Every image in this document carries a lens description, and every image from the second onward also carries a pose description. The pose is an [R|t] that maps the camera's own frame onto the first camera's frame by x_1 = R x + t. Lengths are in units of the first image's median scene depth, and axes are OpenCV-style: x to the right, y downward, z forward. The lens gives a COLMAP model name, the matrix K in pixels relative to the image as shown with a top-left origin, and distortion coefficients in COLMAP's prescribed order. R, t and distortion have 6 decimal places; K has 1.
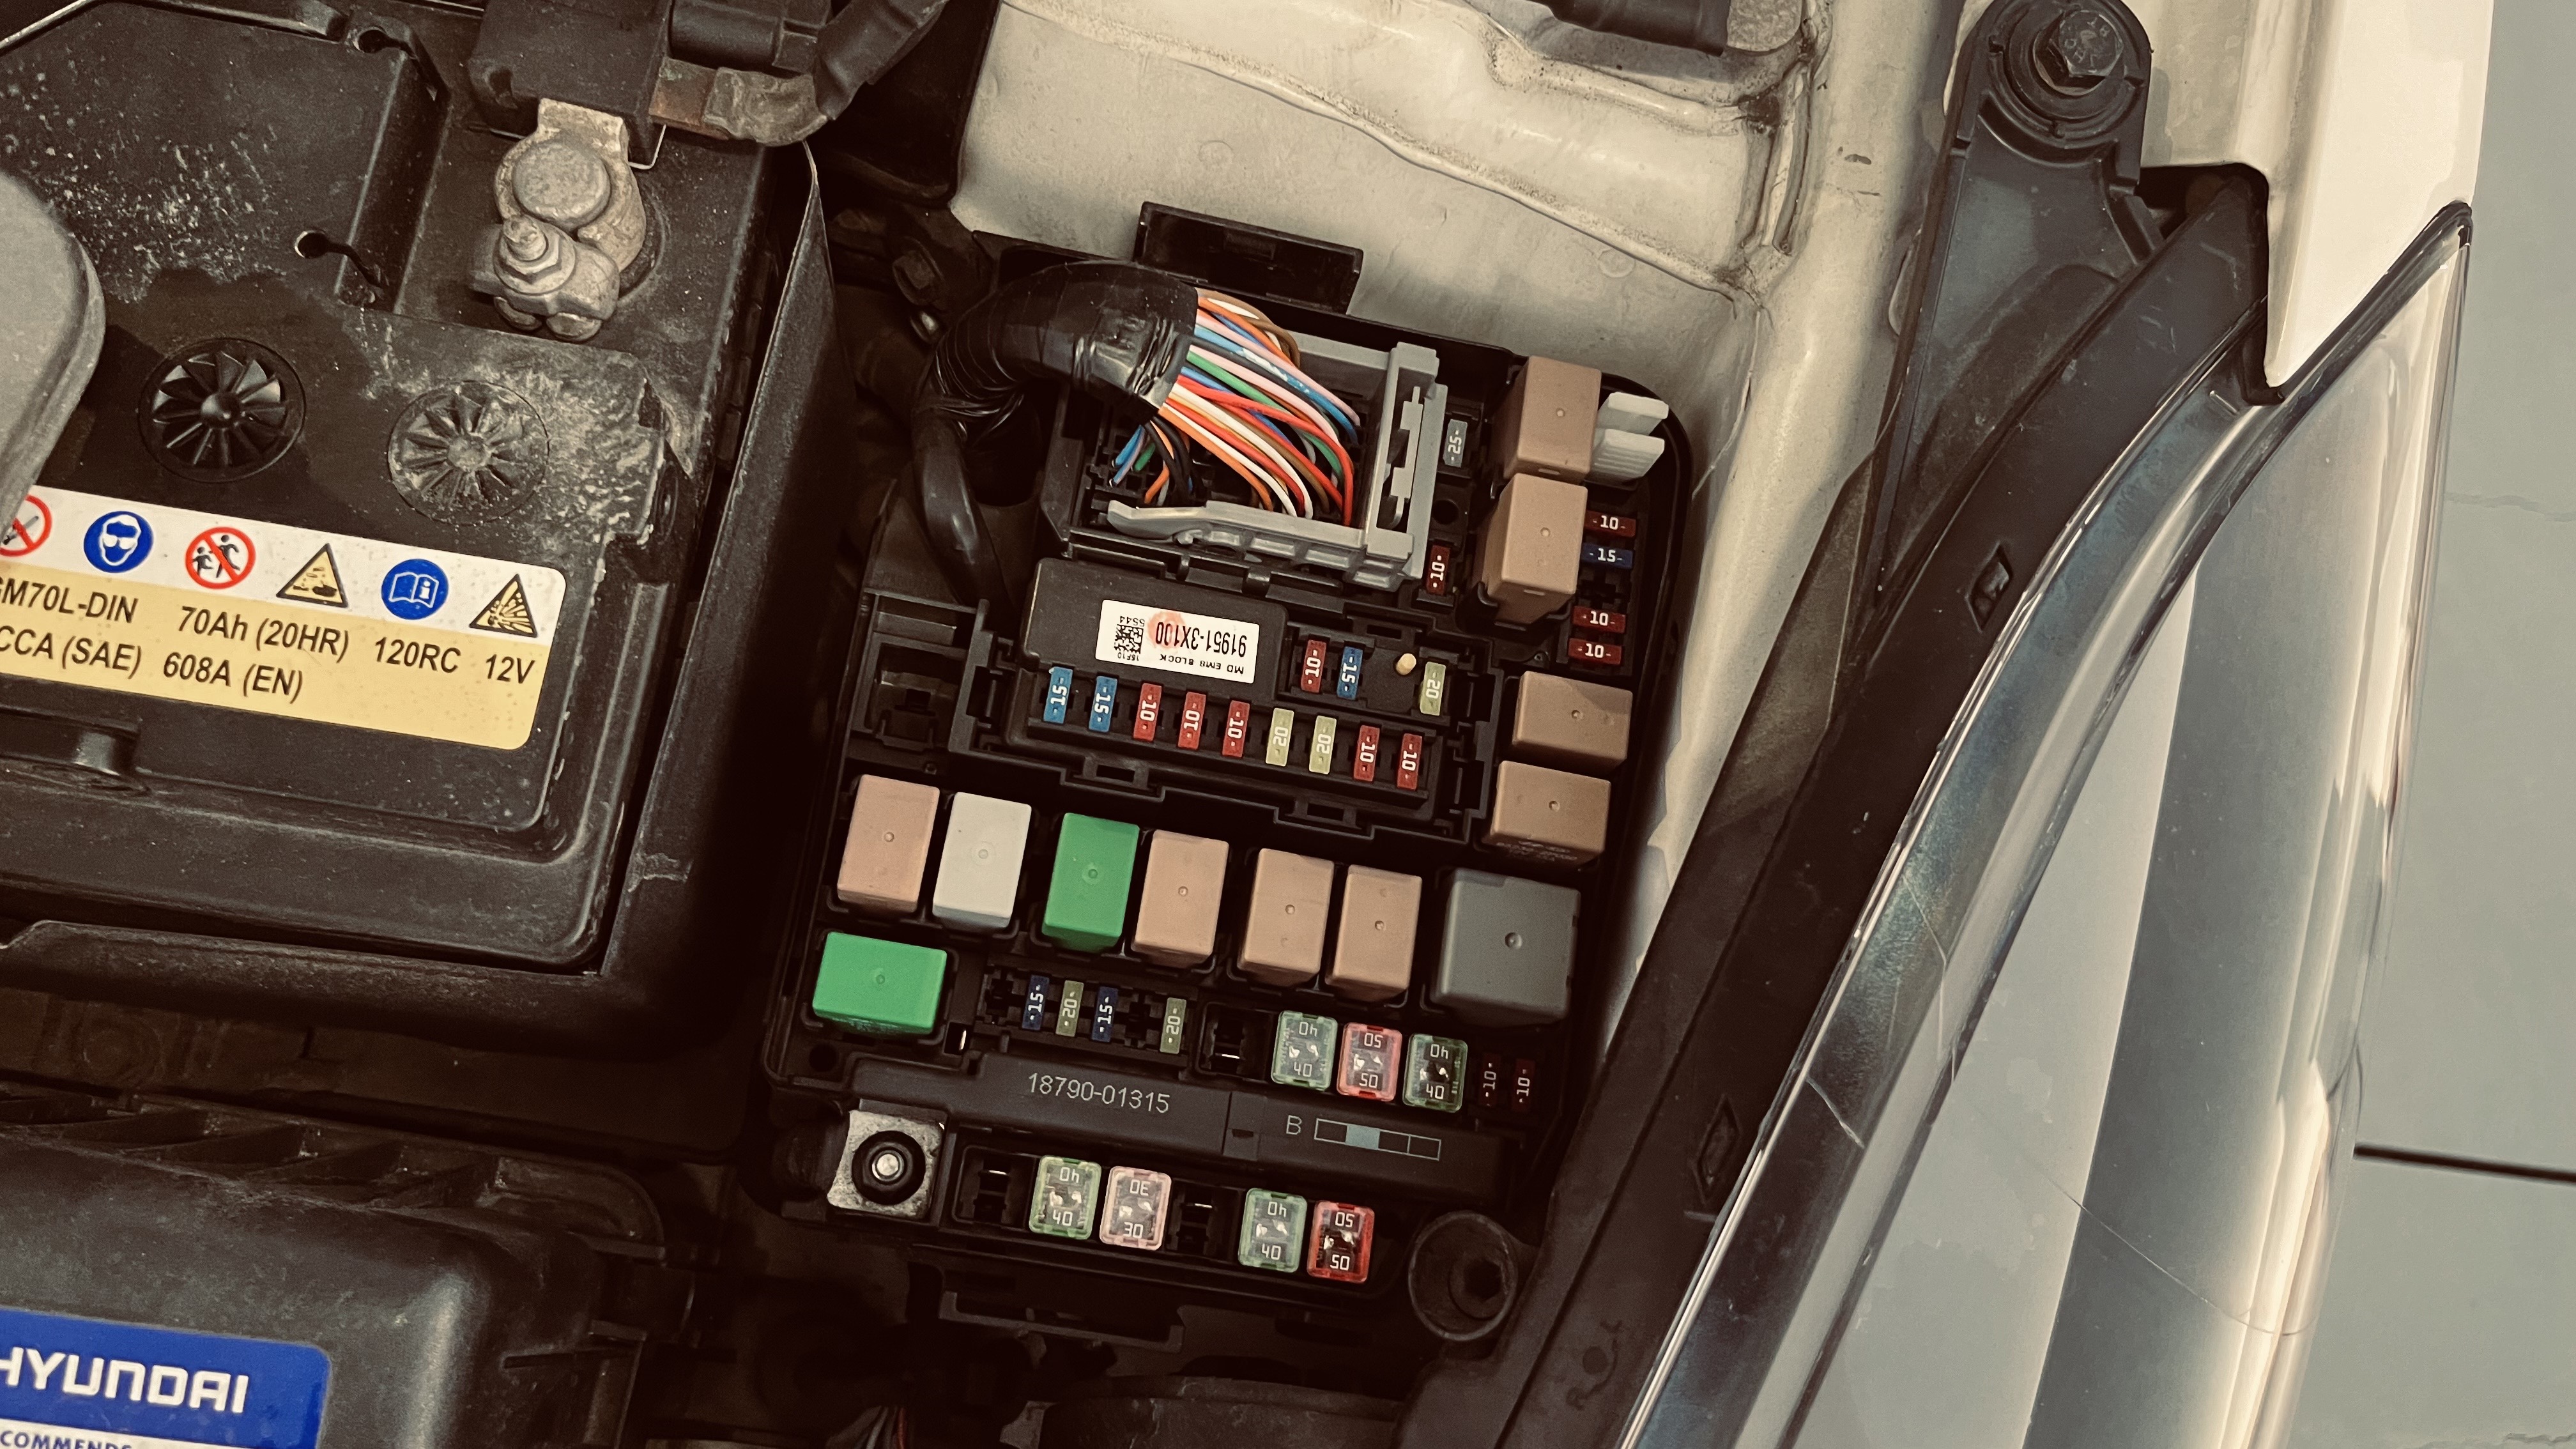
lens RADIAL K [[1992.0, 0, 1290.5], [0, 1992.0, 718.9], [0, 0, 1]] dist [0.004888, -0.035074]
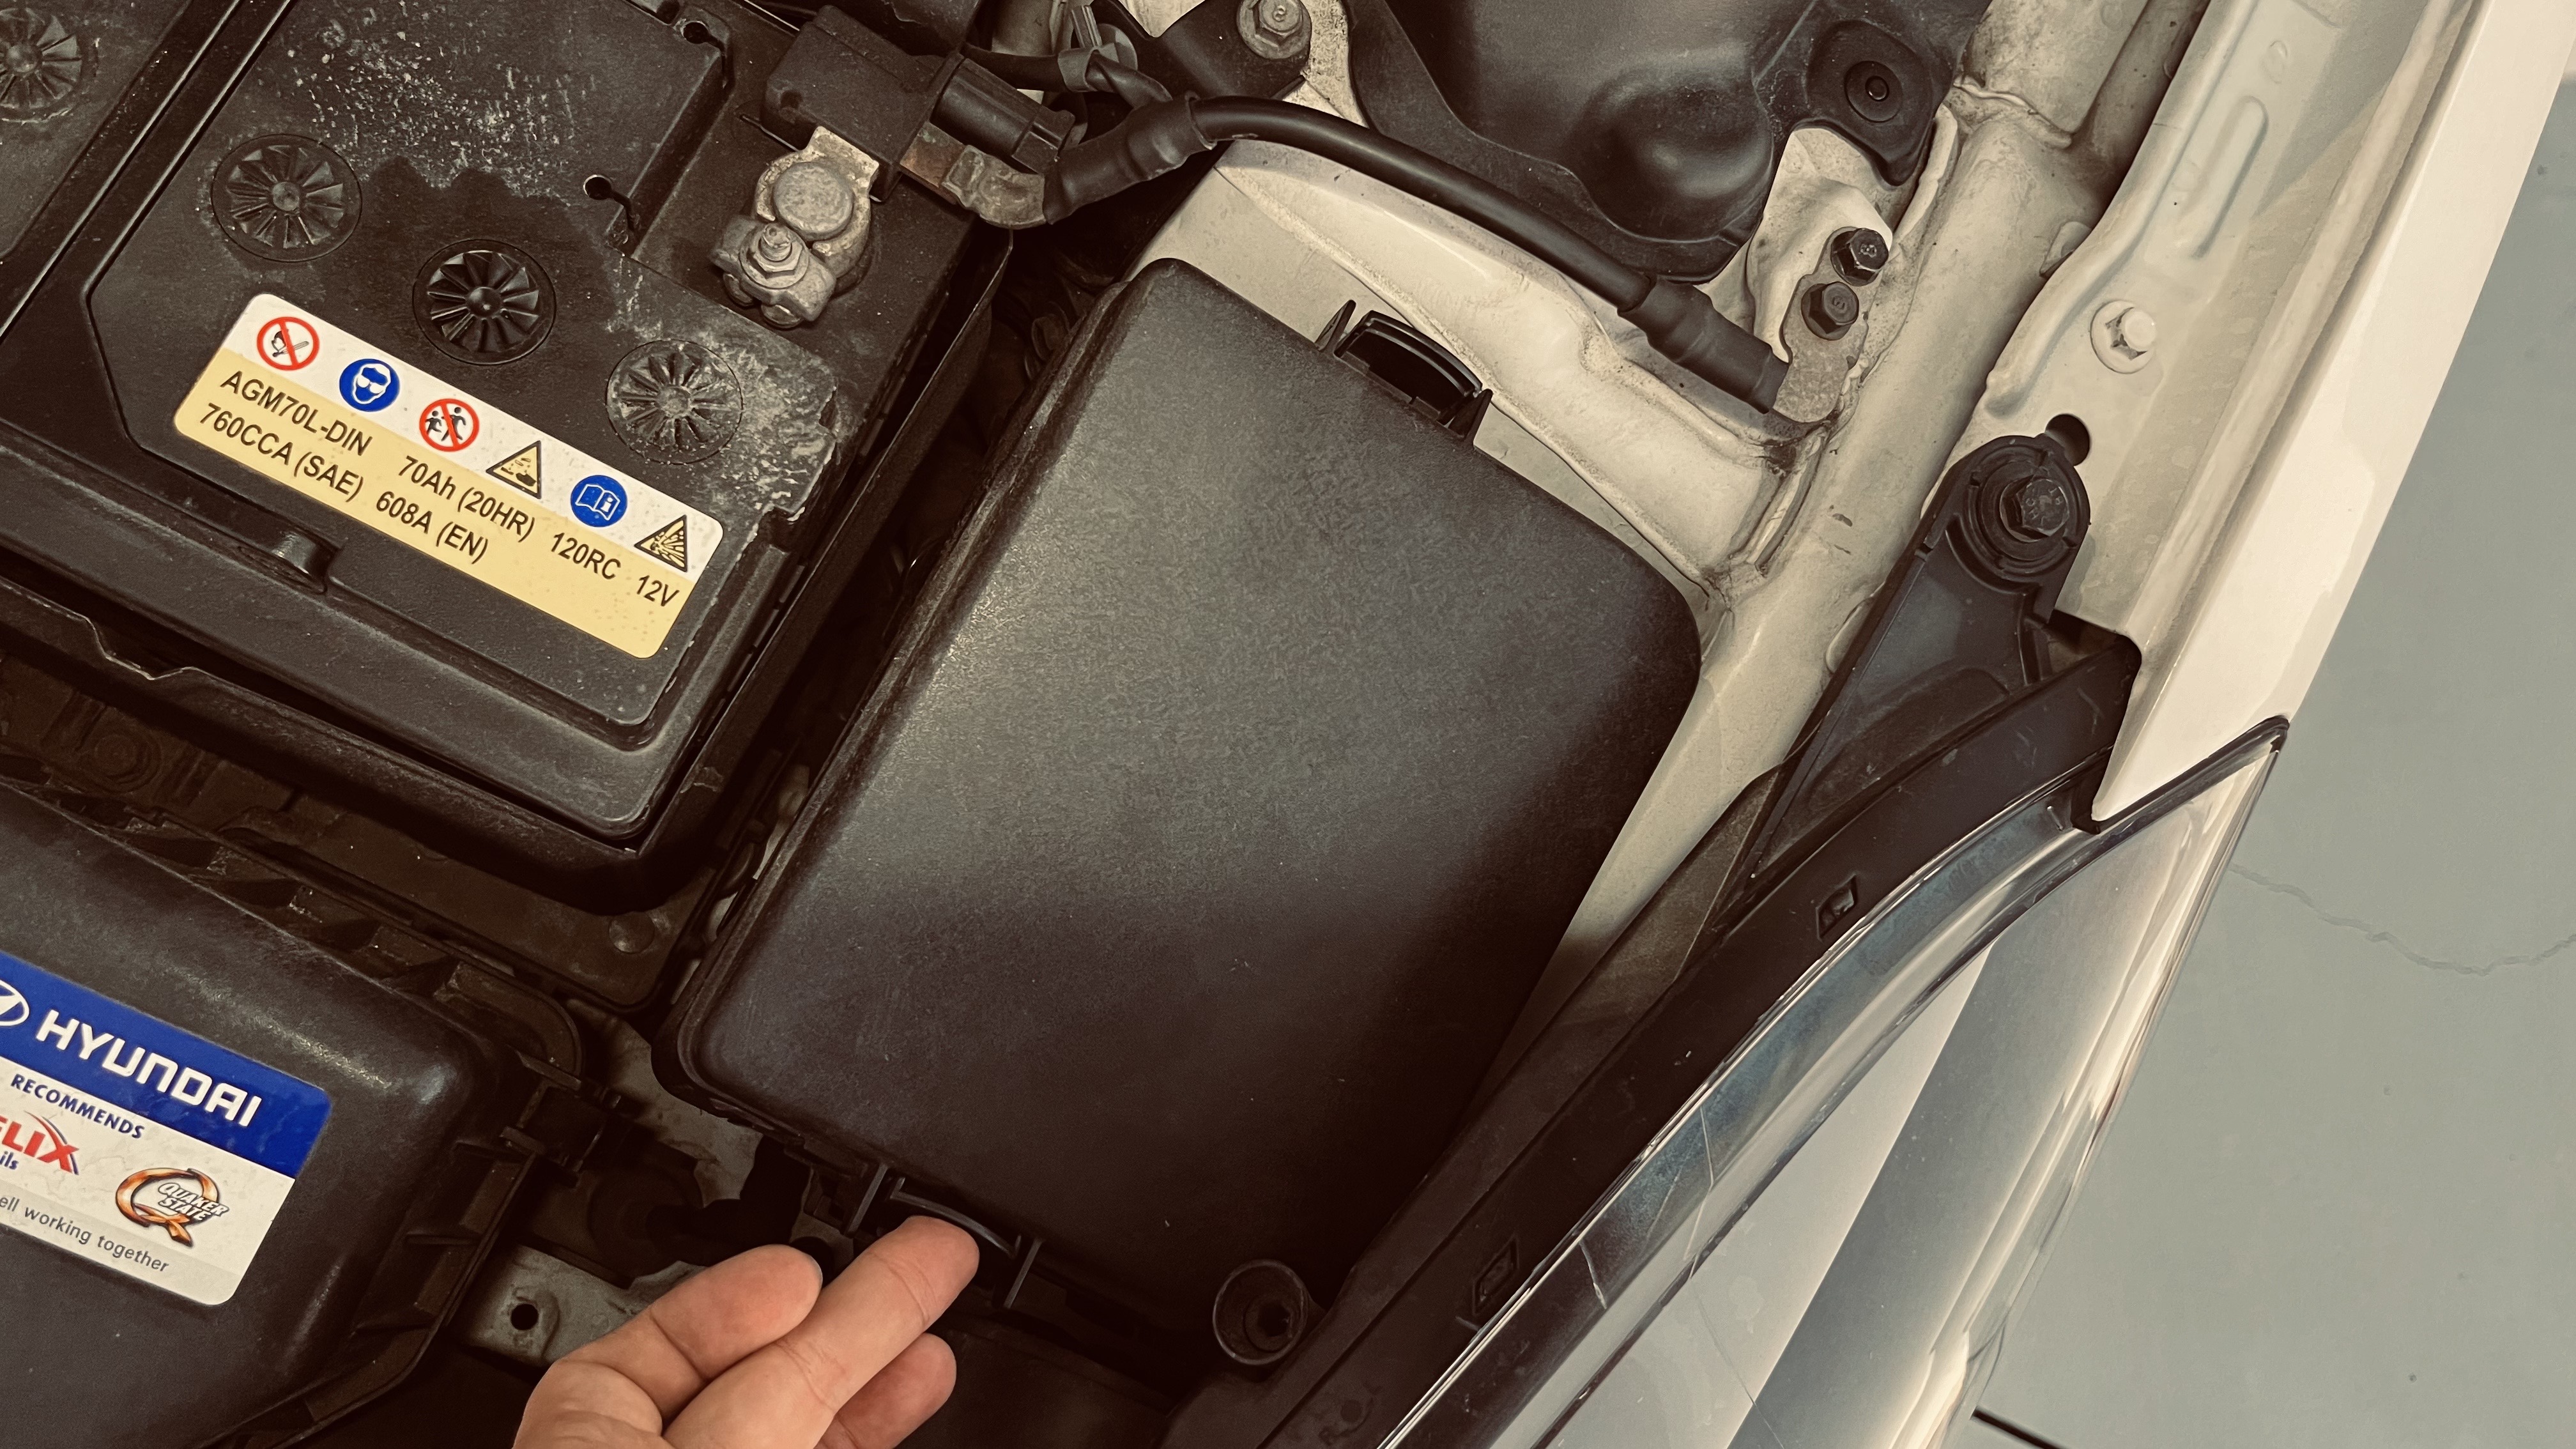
lens RADIAL K [[1992.0, 0, 1287.0], [0, 1992.0, 711.1], [0, 0, 1]] dist [0.004888, -0.035074]
pose [[0.947581, 0.310369, 0.075902, -0.101882], [-0.310073, 0.950579, -0.015952, -0.053012], [-0.077102, -0.008420, 0.996988, -0.204383]]
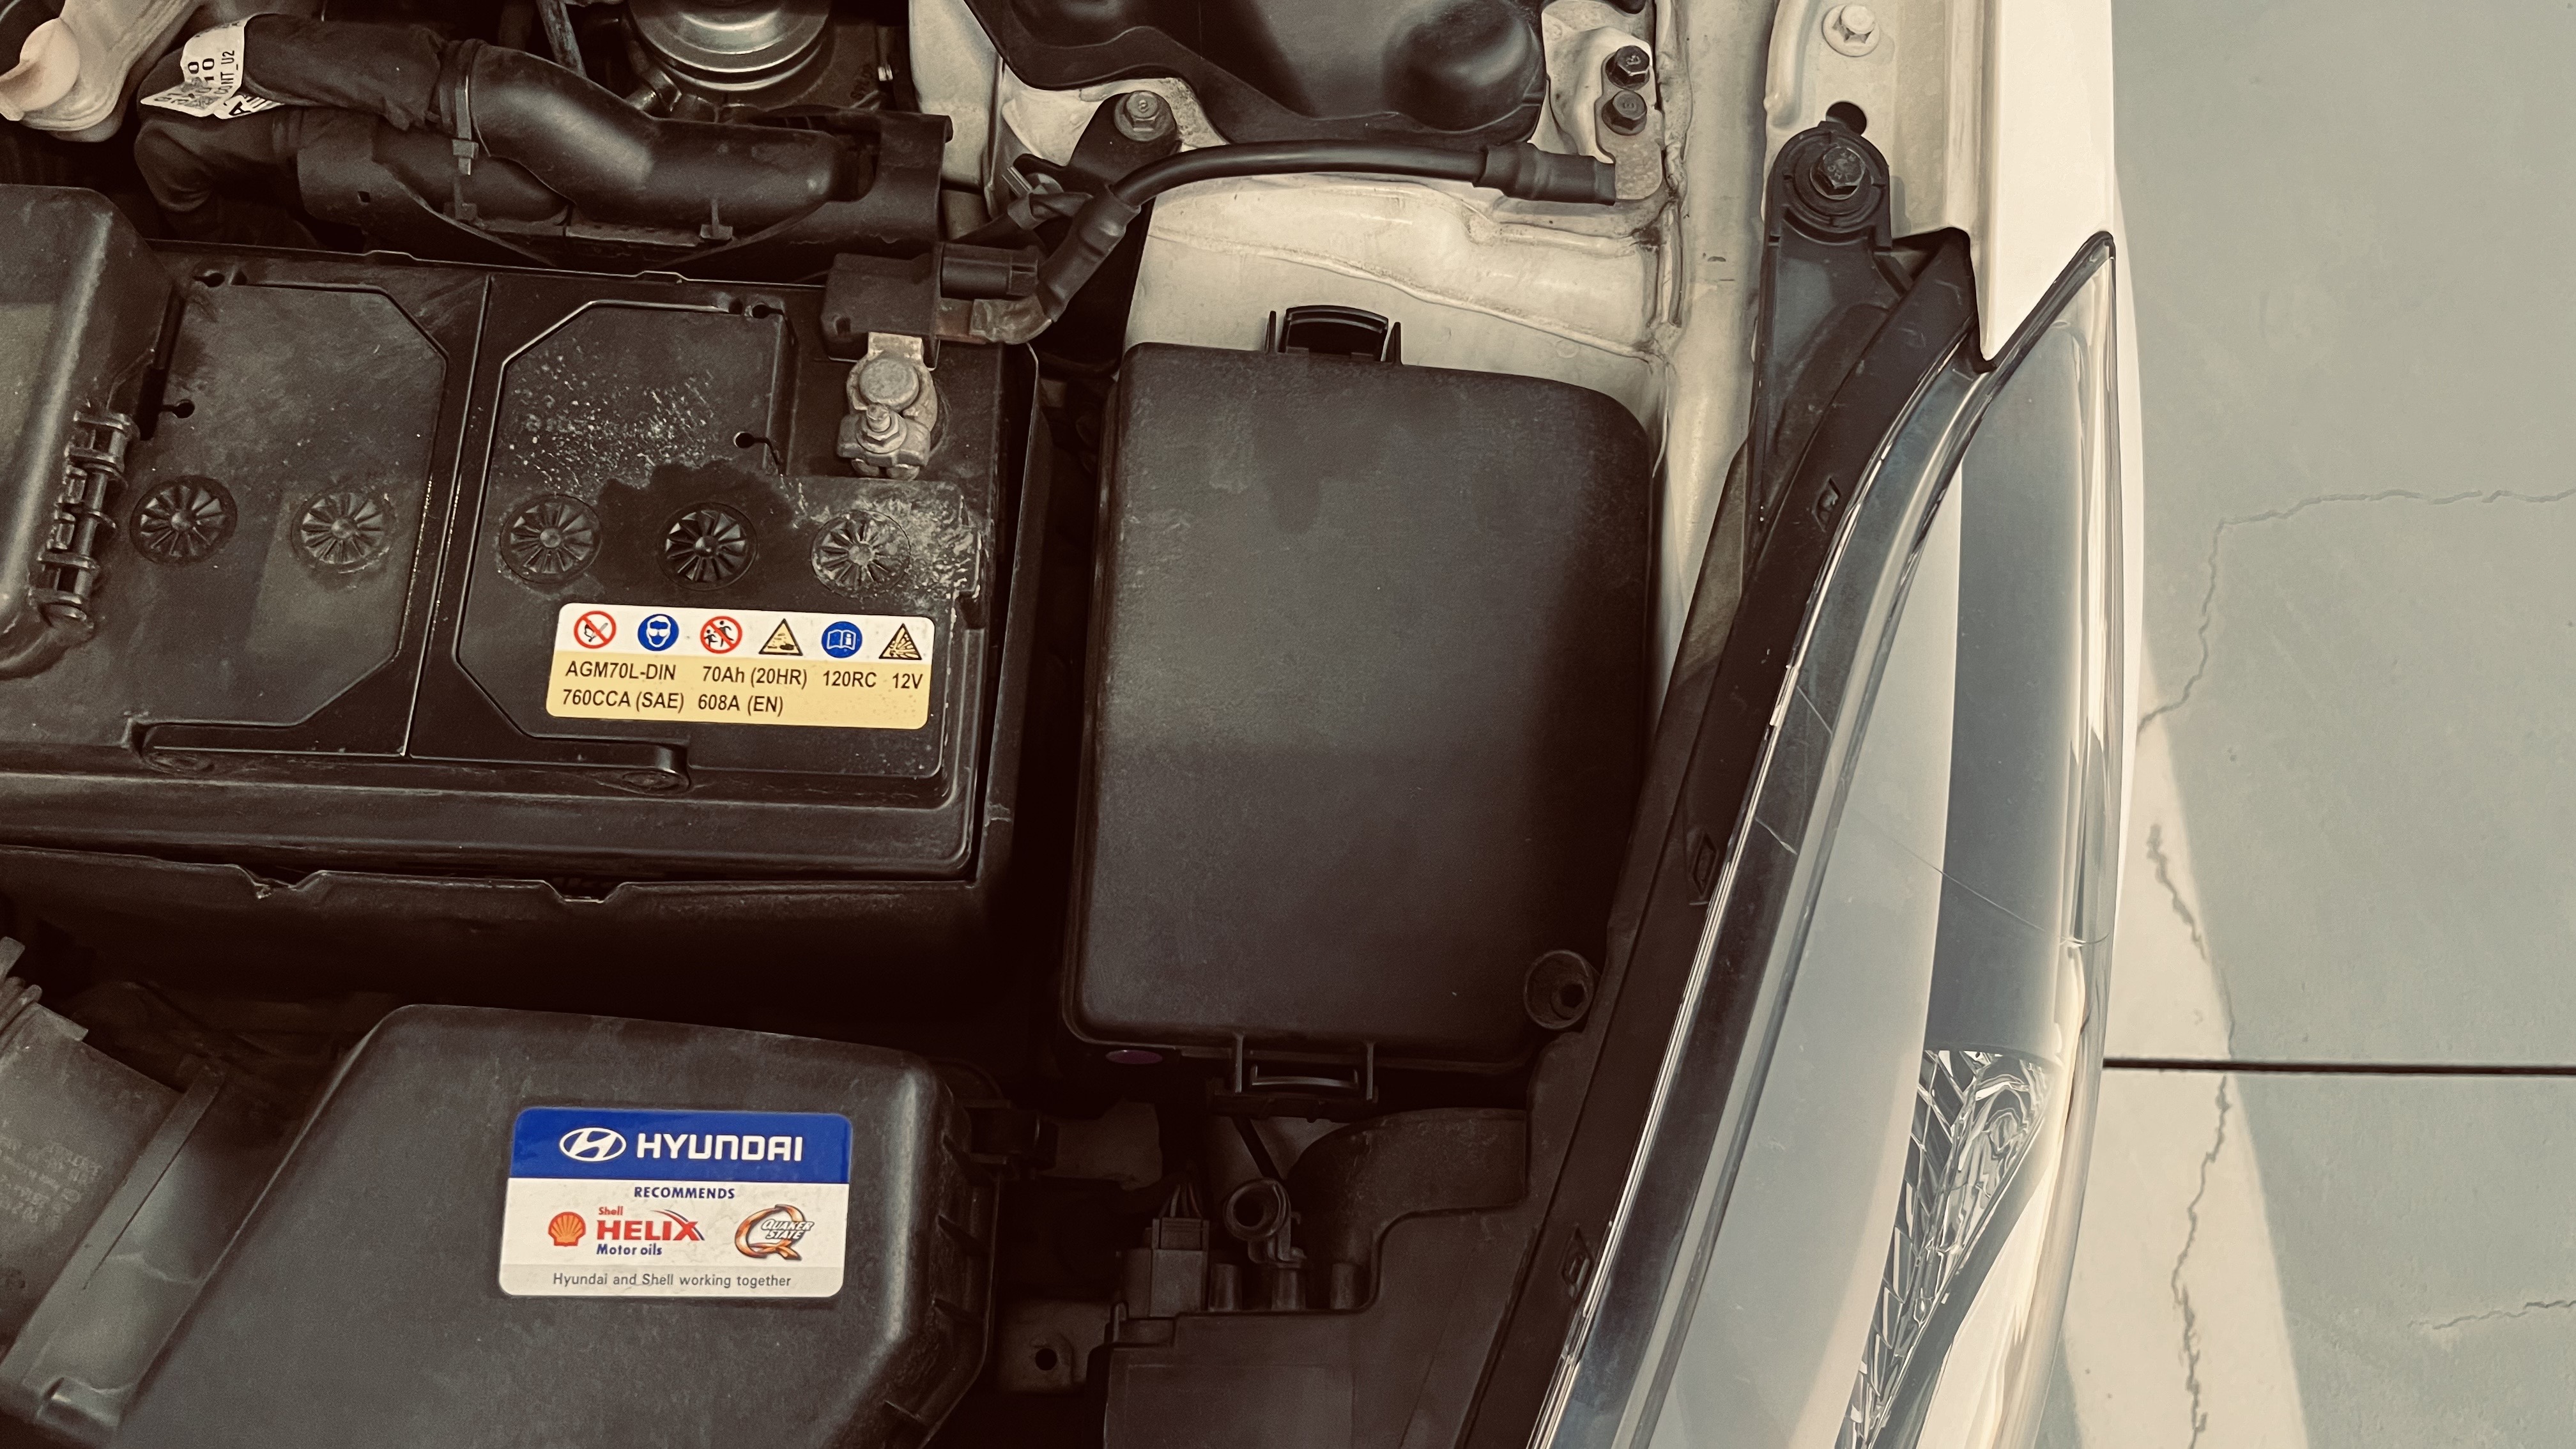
lens RADIAL K [[1992.0, 0, 1280.3], [0, 1992.0, 728.6], [0, 0, 1]] dist [0.004888, -0.035074]
pose [[0.991313, -0.130758, -0.014208, -0.078108], [0.128882, 0.987247, -0.093448, 0.192975], [0.026246, 0.090806, 0.995523, -0.550712]]
